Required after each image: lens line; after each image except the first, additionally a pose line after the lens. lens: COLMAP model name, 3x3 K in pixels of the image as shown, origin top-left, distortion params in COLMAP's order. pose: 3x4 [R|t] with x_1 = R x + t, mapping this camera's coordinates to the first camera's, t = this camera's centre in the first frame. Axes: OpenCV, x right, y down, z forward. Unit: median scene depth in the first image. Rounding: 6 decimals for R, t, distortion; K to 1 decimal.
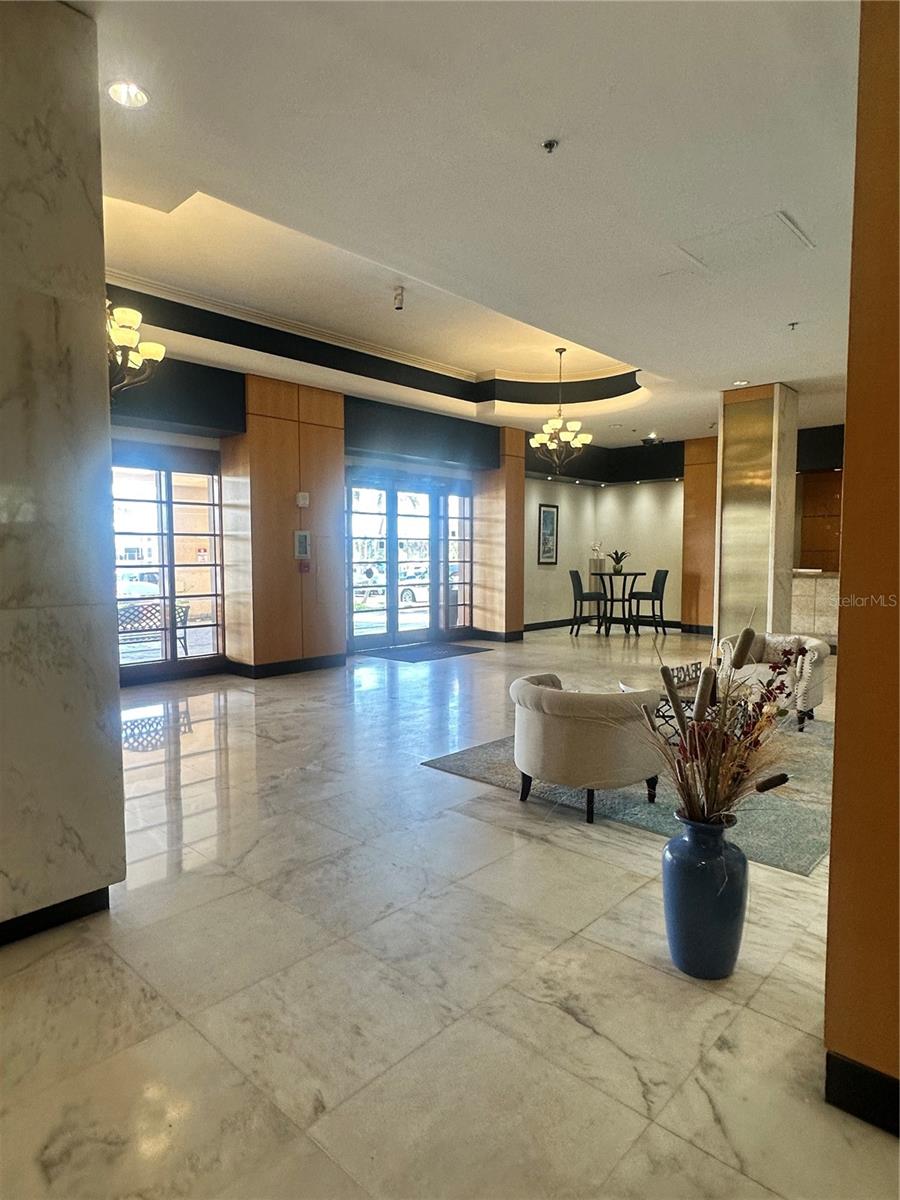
lens RADIAL K [[699.1, 0, 447.0], [0, 699.1, 601.9], [0, 0, 1]] dist [0.002851, 0.000069]
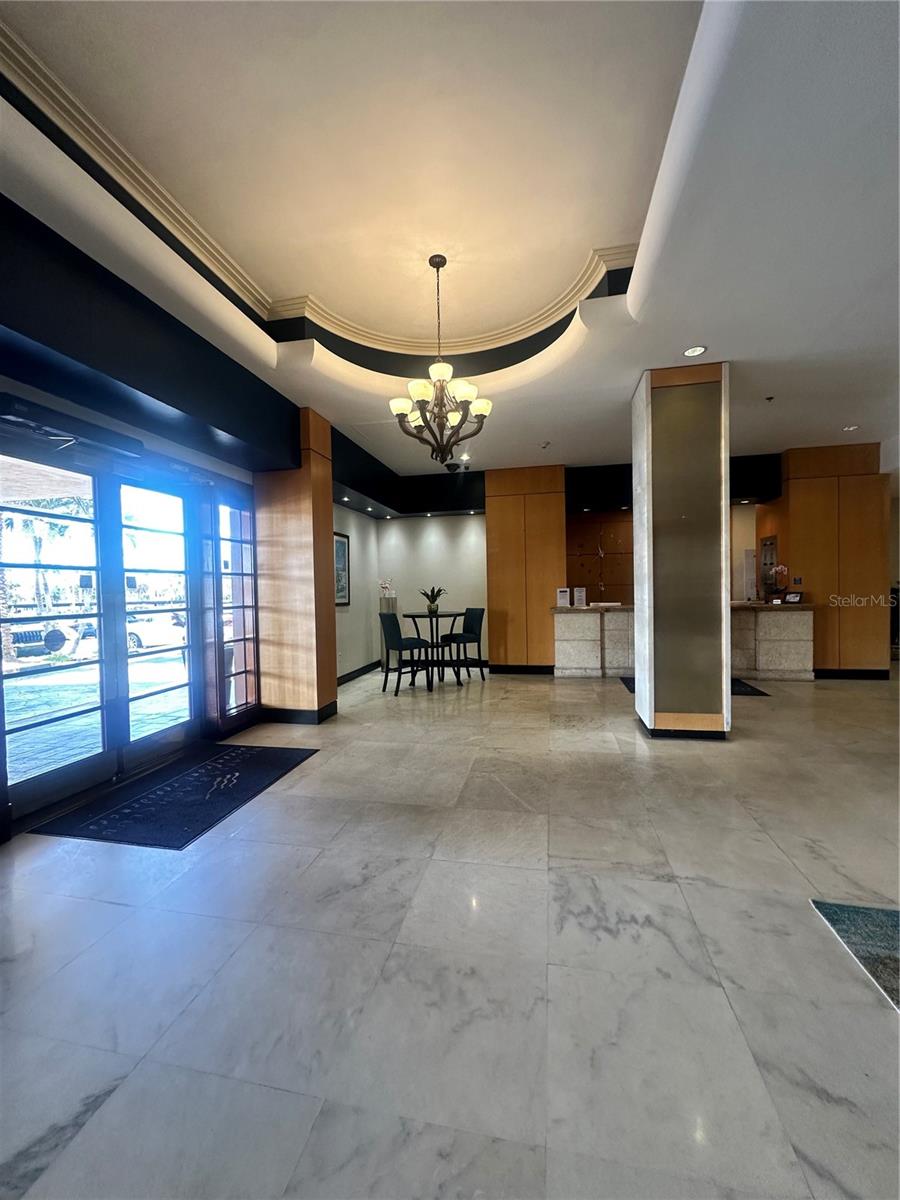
lens RADIAL K [[489.9, 0, 457.4], [0, 489.9, 599.6], [0, 0, 1]] dist [0.000212, -0.002078]
pose [[0.857826, -0.026959, 0.513233, -0.040234], [0.054156, 0.997805, -0.038105, -0.036110], [-0.511080, 0.060482, 0.857403, 0.500529]]
